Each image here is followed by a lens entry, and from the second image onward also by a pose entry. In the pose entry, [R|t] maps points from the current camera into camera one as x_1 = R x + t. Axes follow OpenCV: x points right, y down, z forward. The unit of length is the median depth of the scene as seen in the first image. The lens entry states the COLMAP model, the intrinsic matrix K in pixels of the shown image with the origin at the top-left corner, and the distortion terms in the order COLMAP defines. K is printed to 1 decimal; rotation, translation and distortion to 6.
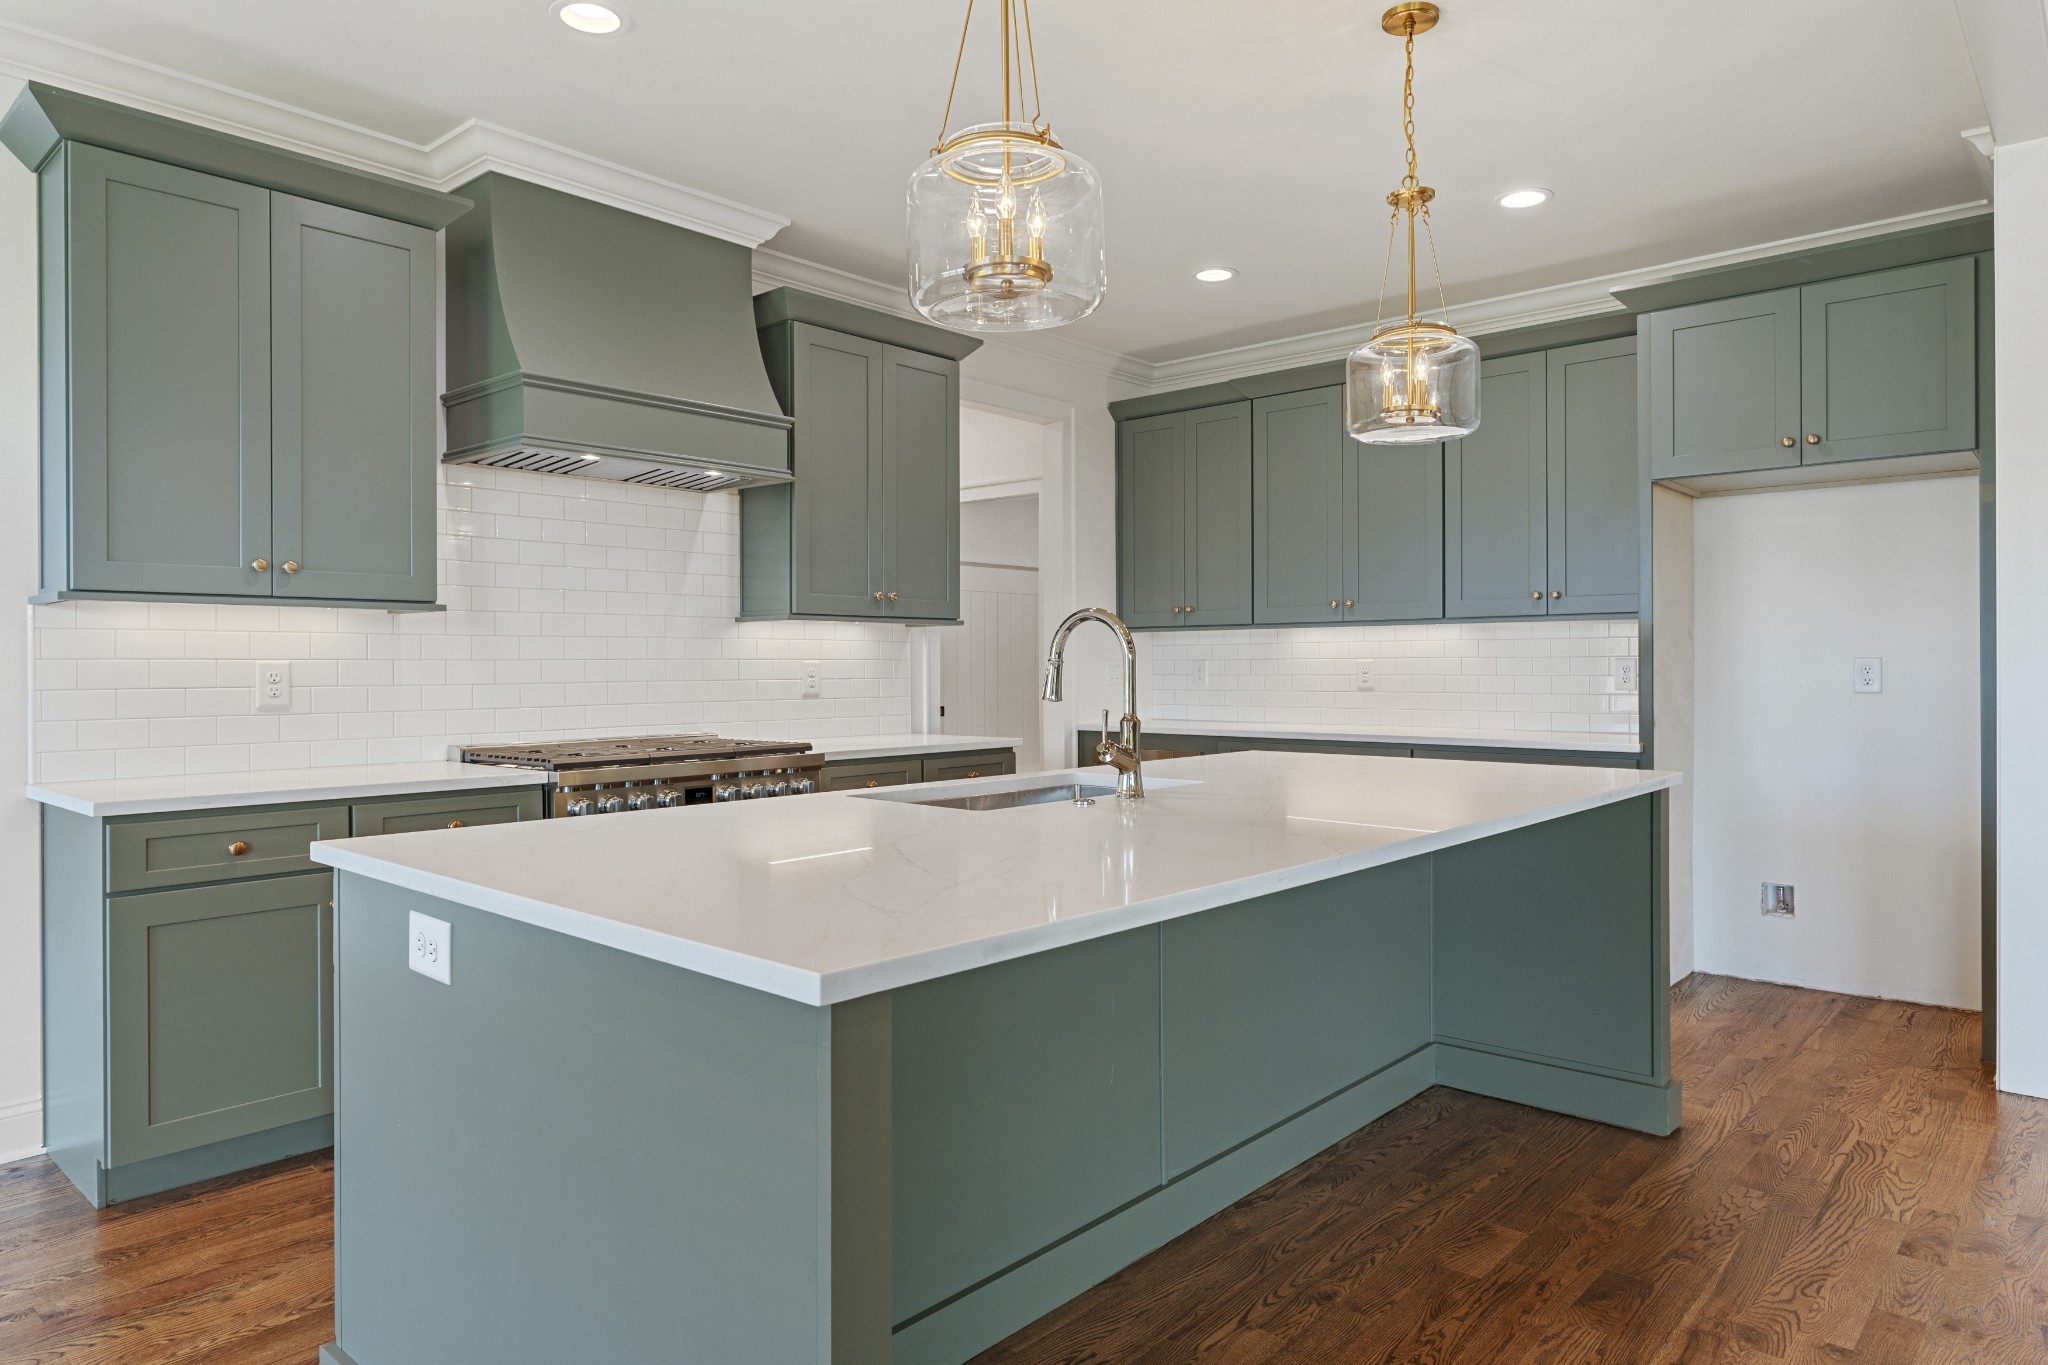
lens RADIAL K [[1224.7, 0, 1022.9], [0, 1224.7, 670.6], [0, 0, 1]] dist [0.005595, 0.000036]
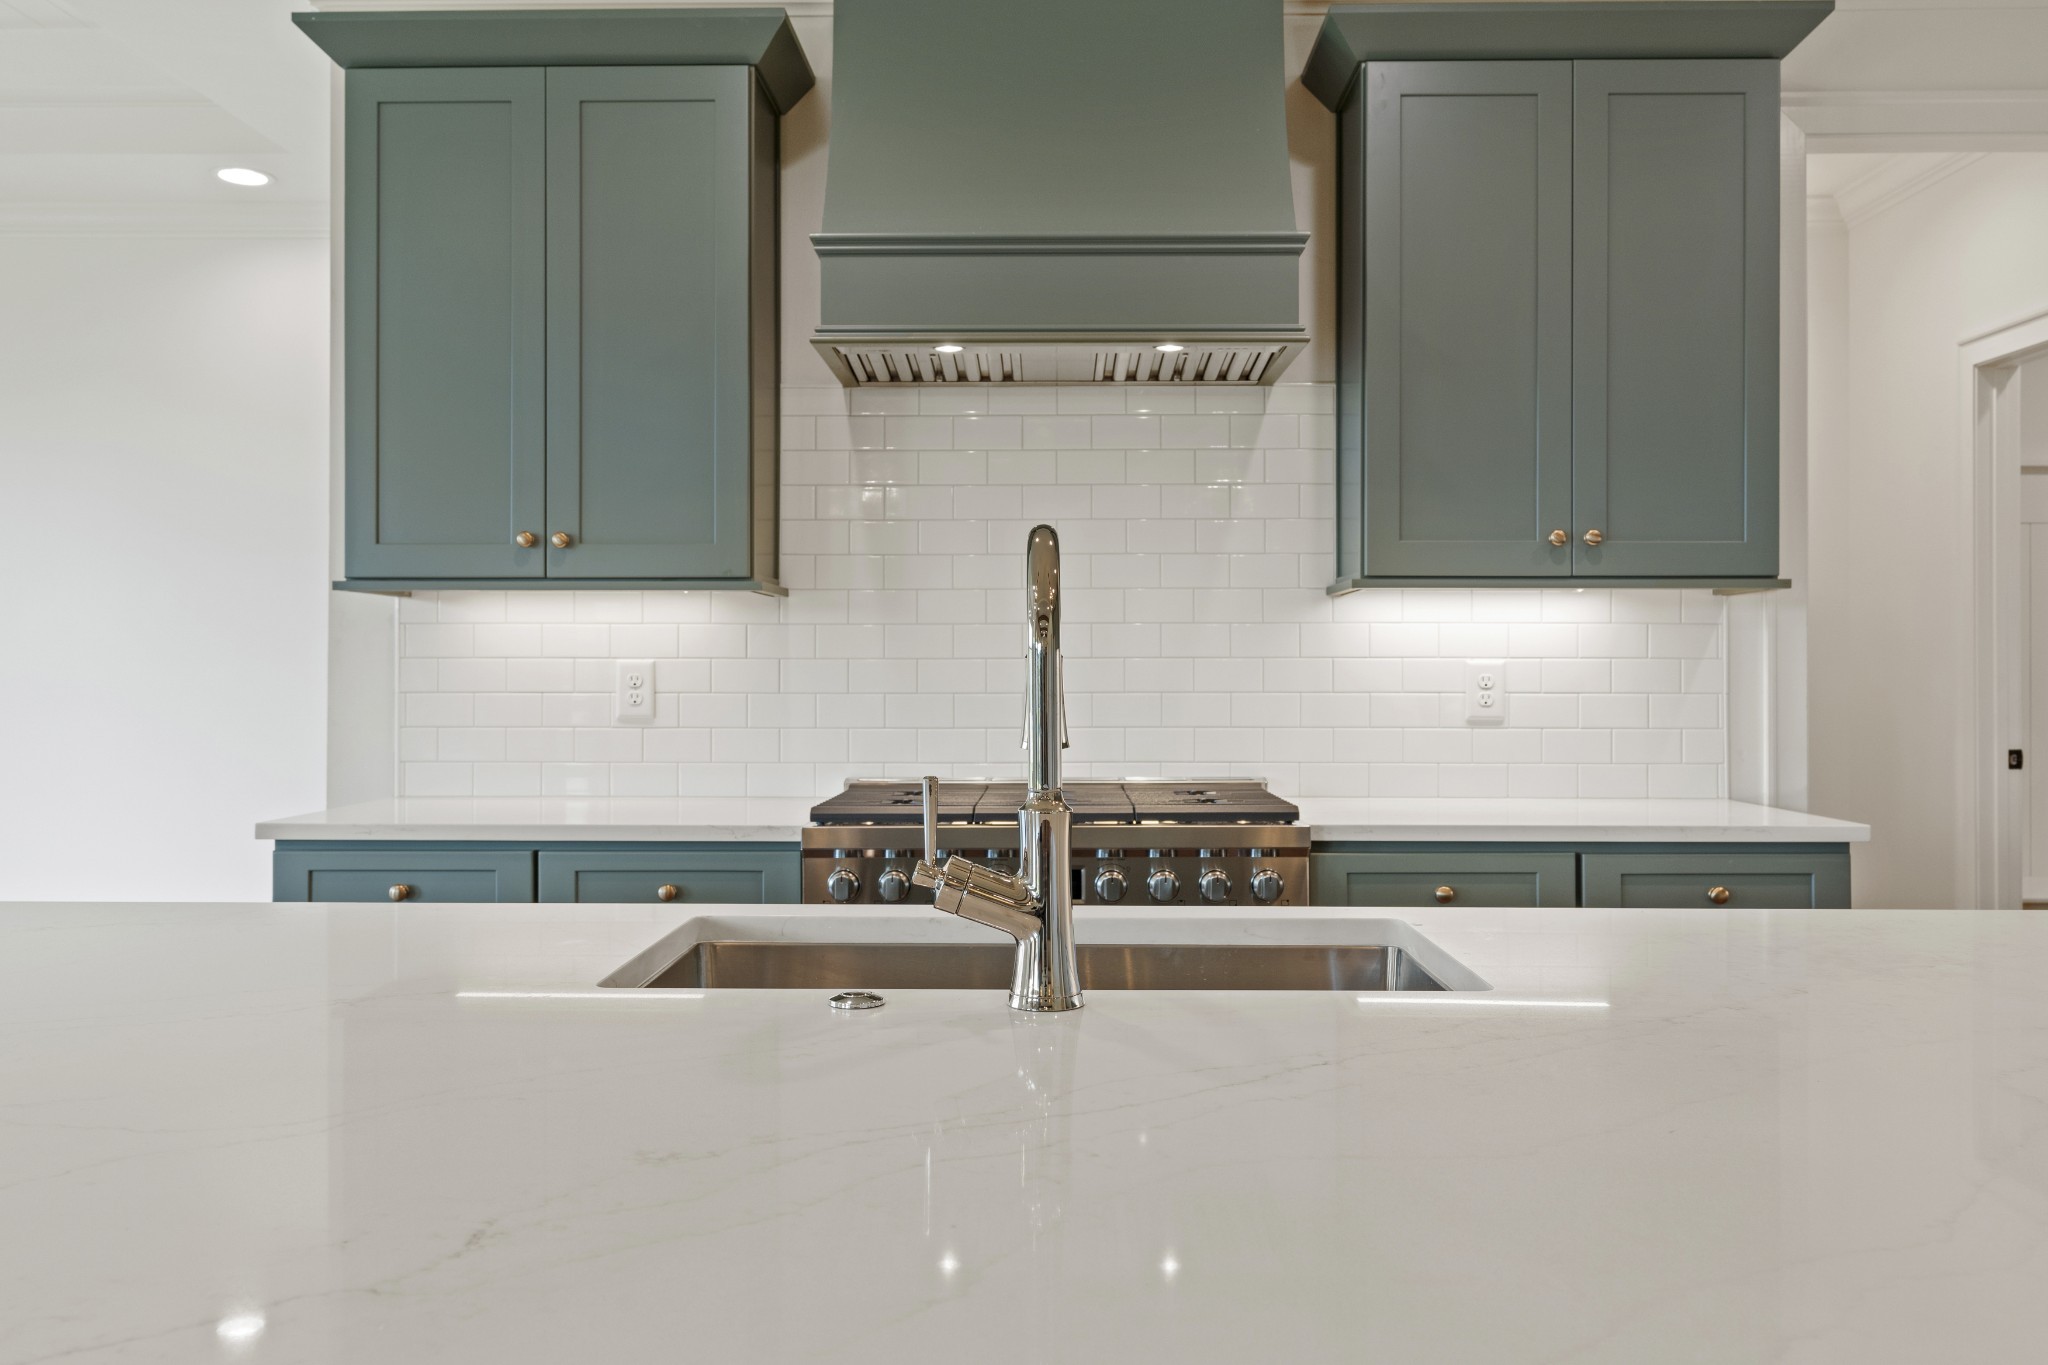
lens RADIAL K [[1765.9, 0, 1022.7], [0, 1765.9, 680.1], [0, 0, 1]] dist [-0.012308, -0.004284]
pose [[0.665883, 0.009430, -0.745997, 0.317133], [-0.006548, 0.999955, 0.006795, -0.003320], [0.746028, 0.000361, 0.665915, 0.335829]]
